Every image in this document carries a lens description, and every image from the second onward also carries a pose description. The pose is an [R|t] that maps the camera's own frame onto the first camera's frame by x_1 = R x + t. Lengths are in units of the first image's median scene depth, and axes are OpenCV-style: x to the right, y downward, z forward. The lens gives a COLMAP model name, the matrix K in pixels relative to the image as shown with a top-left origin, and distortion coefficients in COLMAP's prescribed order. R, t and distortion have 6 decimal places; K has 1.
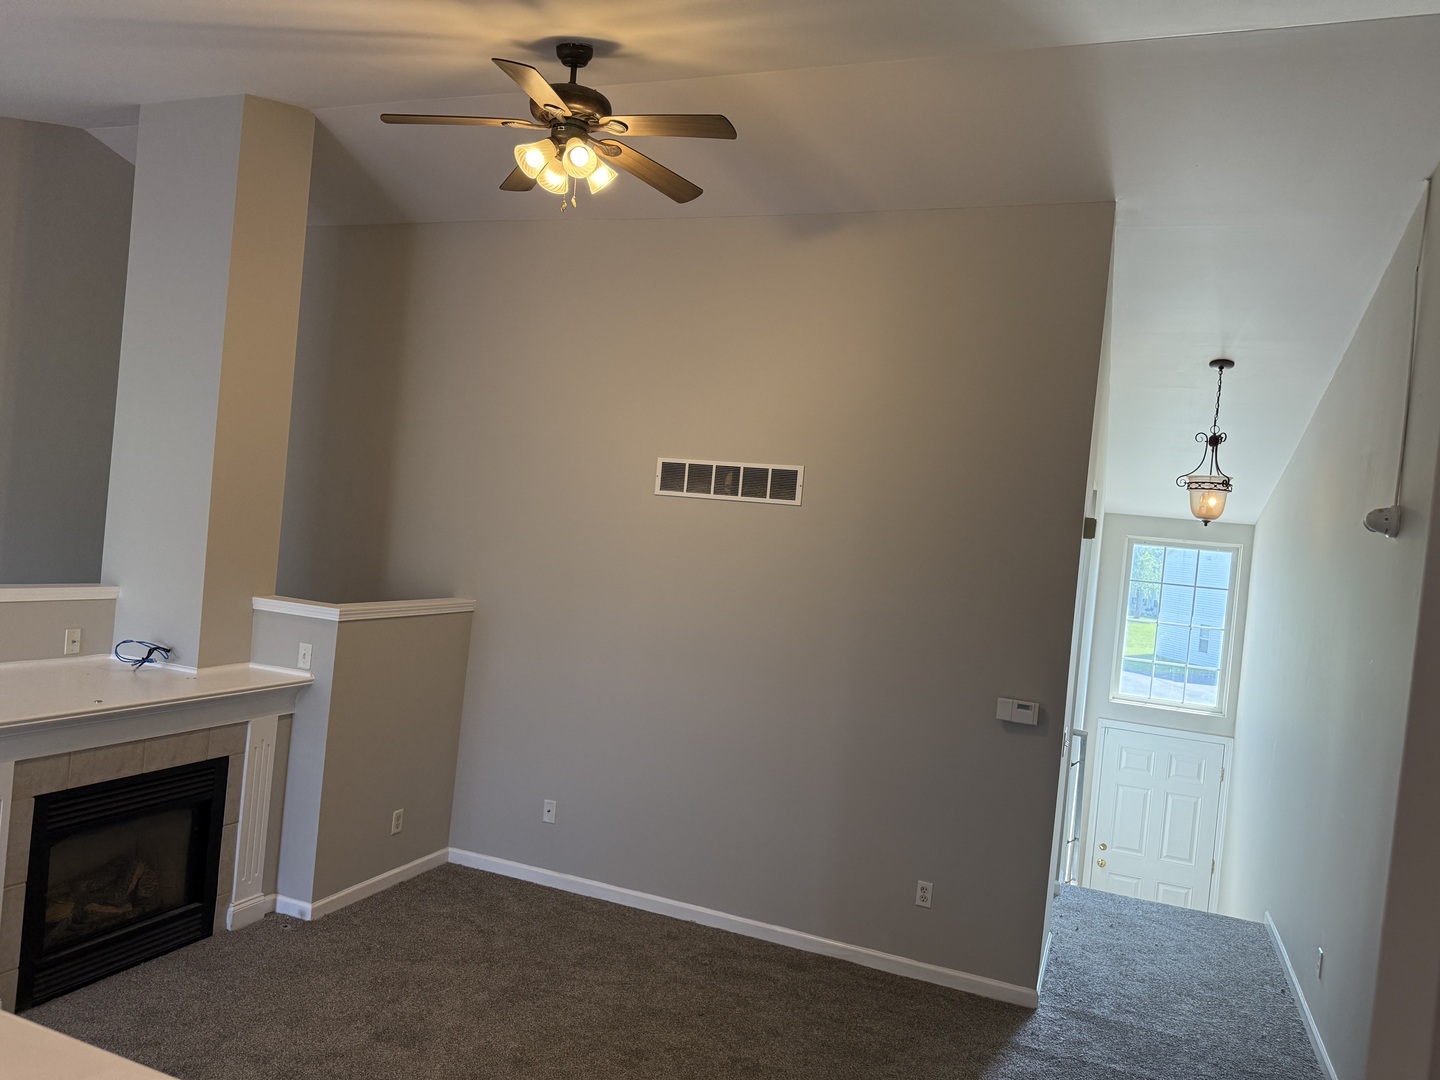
lens RADIAL K [[1019.8, 0, 713.4], [0, 1019.8, 547.1], [0, 0, 1]] dist [0.081273, -0.091456]
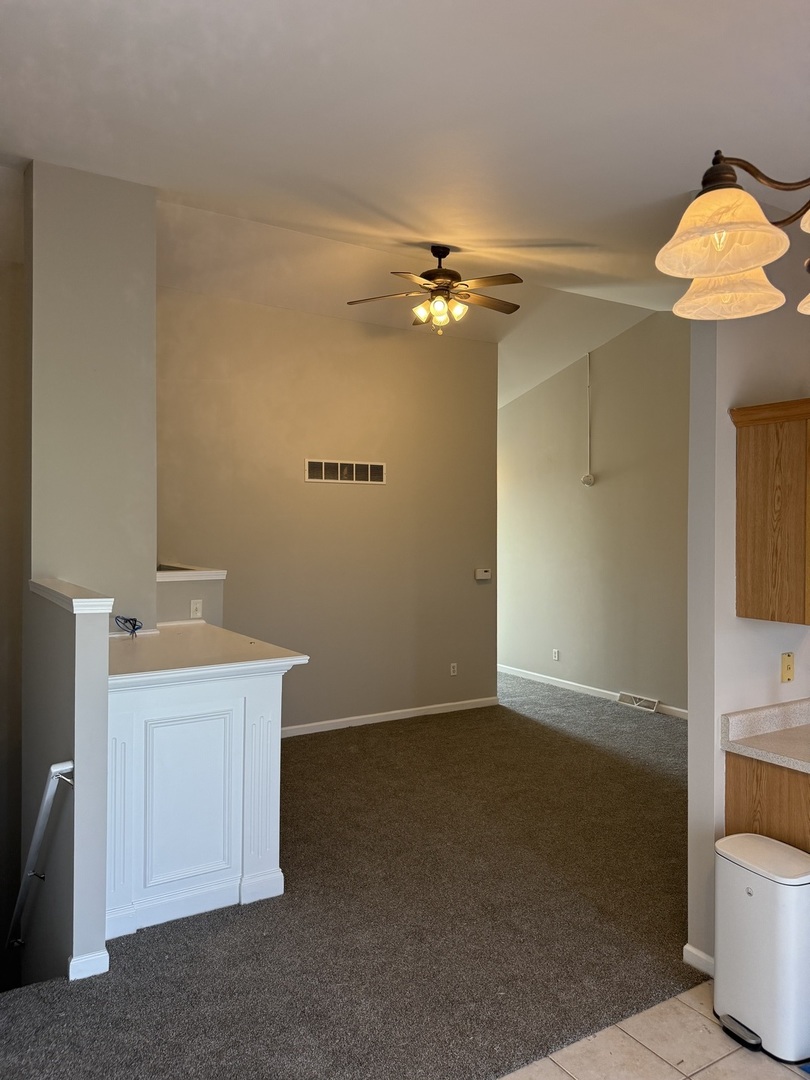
lens RADIAL K [[759.1, 0, 389.6], [0, 759.1, 538.4], [0, 0, 1]] dist [0.008094, -0.022609]
pose [[0.586786, -0.099552, 0.803599, -1.028753], [0.066738, 0.994983, 0.074530, -0.045790], [-0.806987, 0.009897, 0.590486, 0.190649]]
